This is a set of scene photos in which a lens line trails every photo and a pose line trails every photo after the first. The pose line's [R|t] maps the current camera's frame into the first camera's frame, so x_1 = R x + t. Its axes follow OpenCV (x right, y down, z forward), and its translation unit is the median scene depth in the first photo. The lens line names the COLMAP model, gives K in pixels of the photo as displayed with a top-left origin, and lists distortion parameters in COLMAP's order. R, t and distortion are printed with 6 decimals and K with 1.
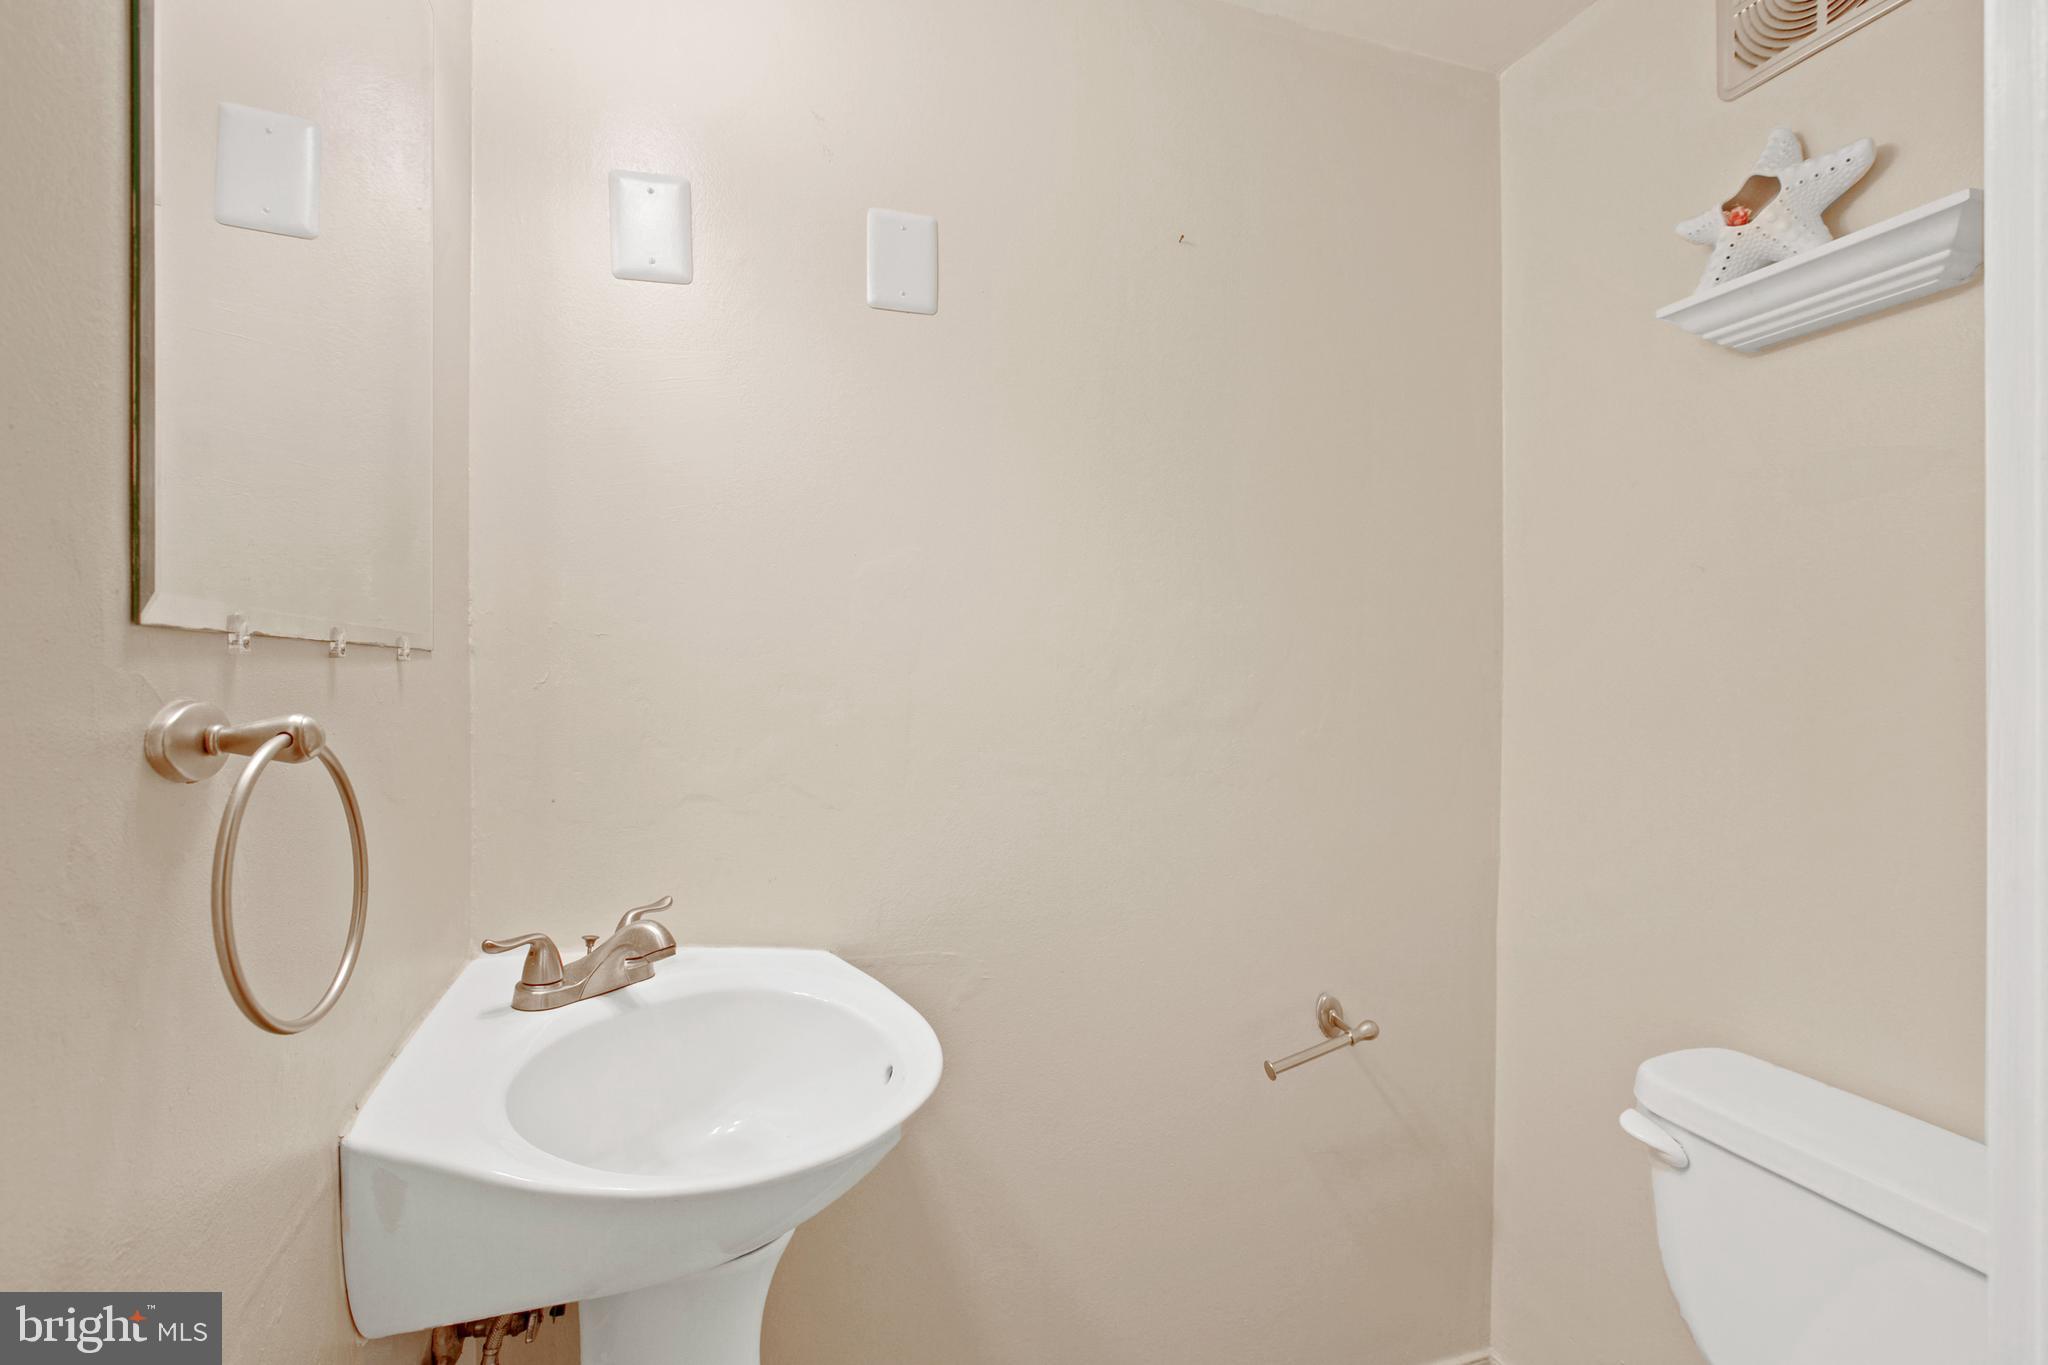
lens RADIAL K [[929.6, 0, 1027.2], [0, 929.6, 669.6], [0, 0, 1]] dist [-0.026635, -0.000174]
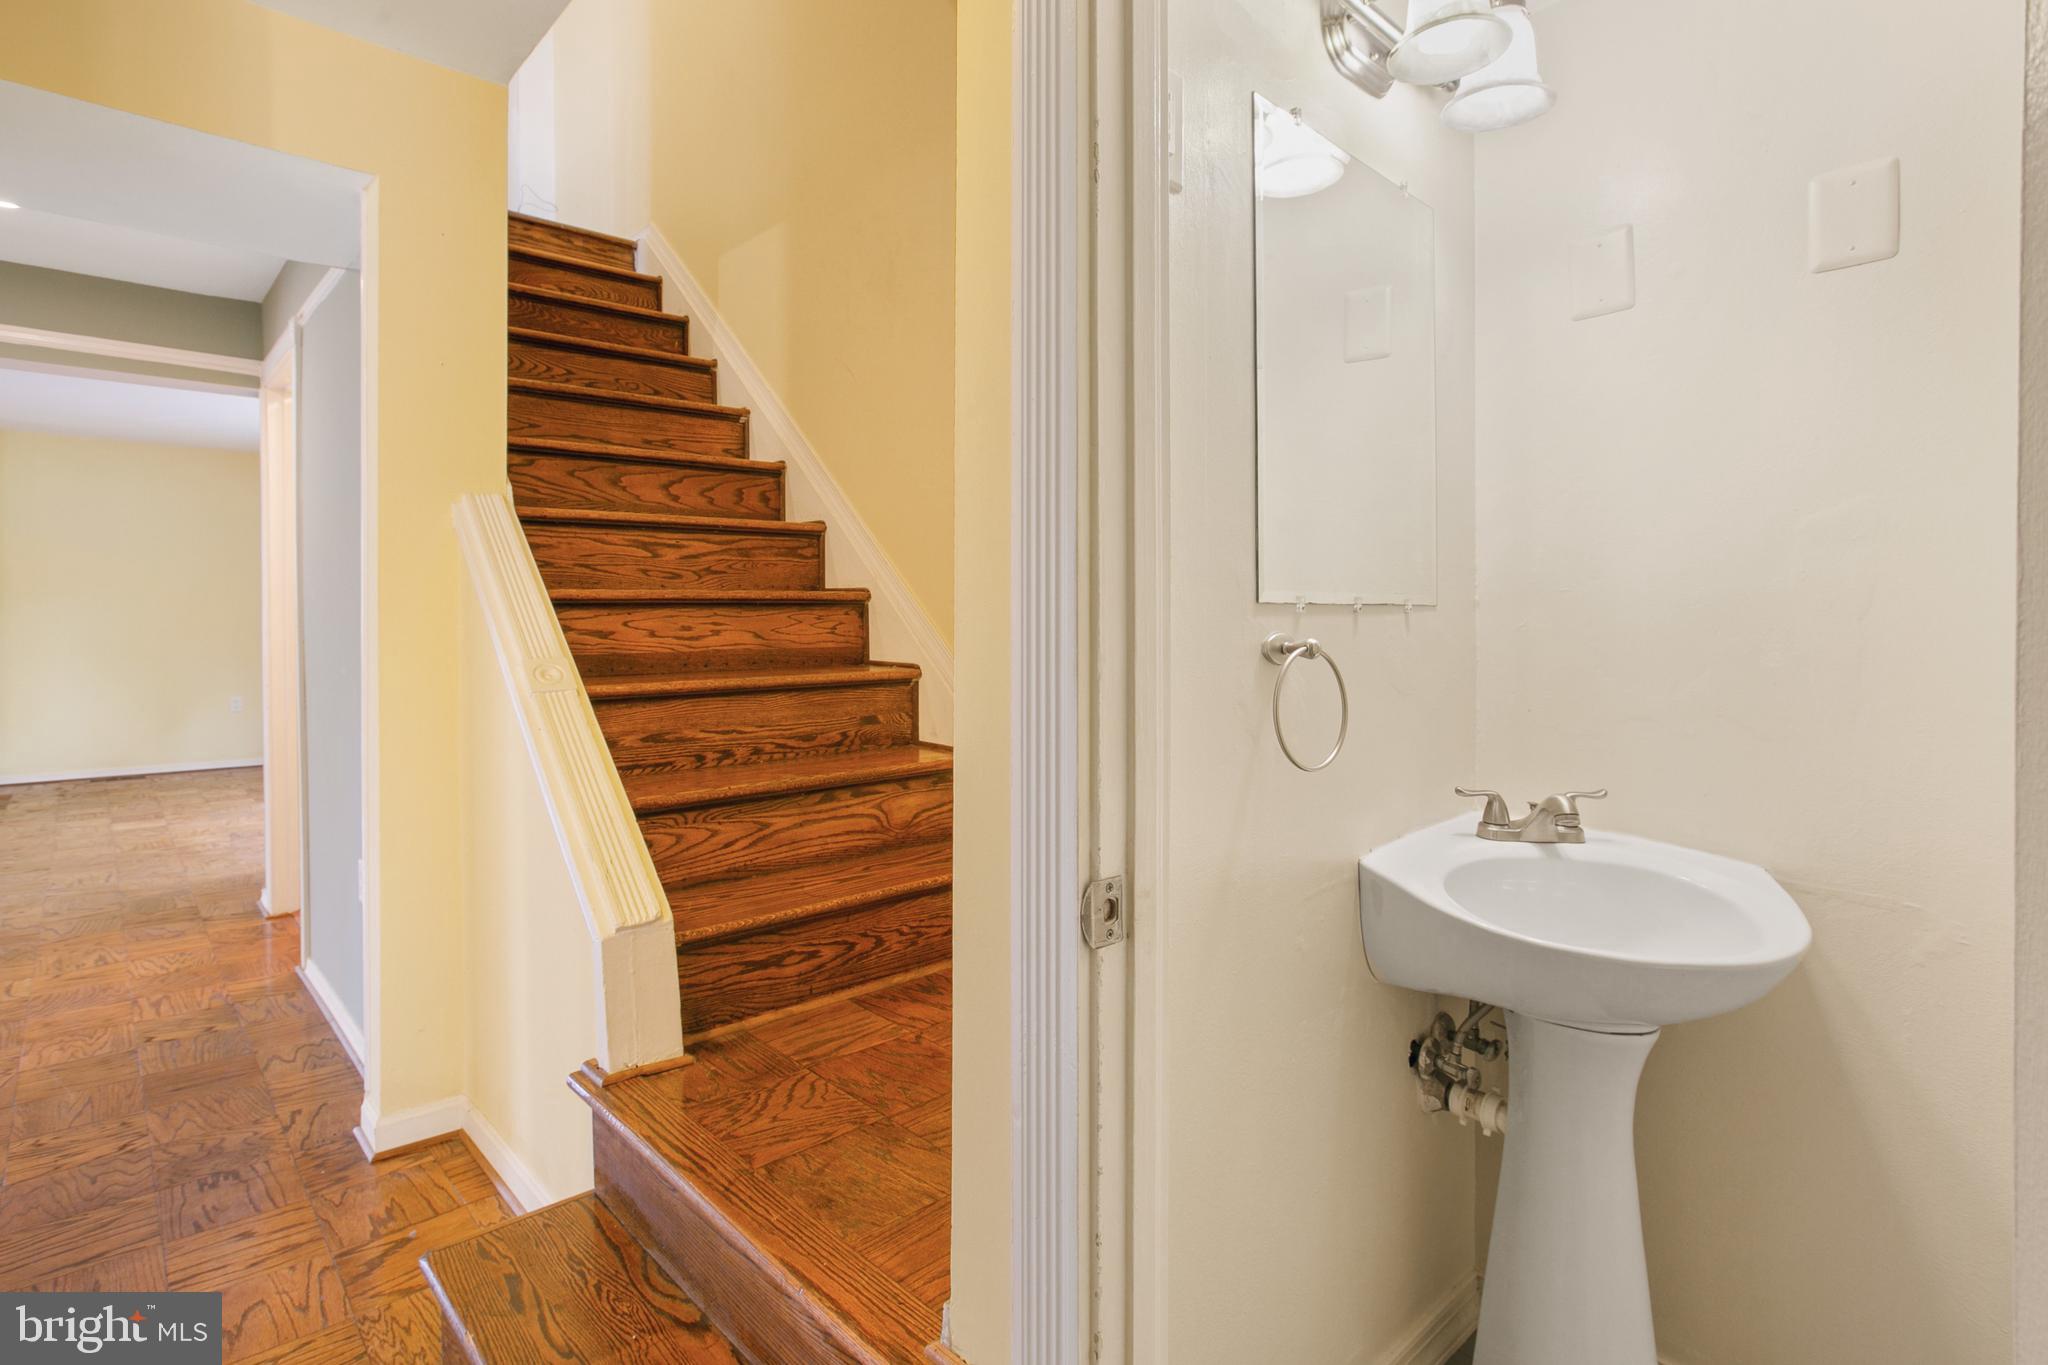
lens RADIAL K [[978.8, 0, 1029.8], [0, 978.8, 686.2], [0, 0, 1]] dist [0.004428, 0.000796]
pose [[0.422517, 0.056775, -0.904575, 0.607826], [0.009903, 0.997687, 0.067245, -0.003053], [0.906301, -0.037370, 0.420977, -0.375106]]
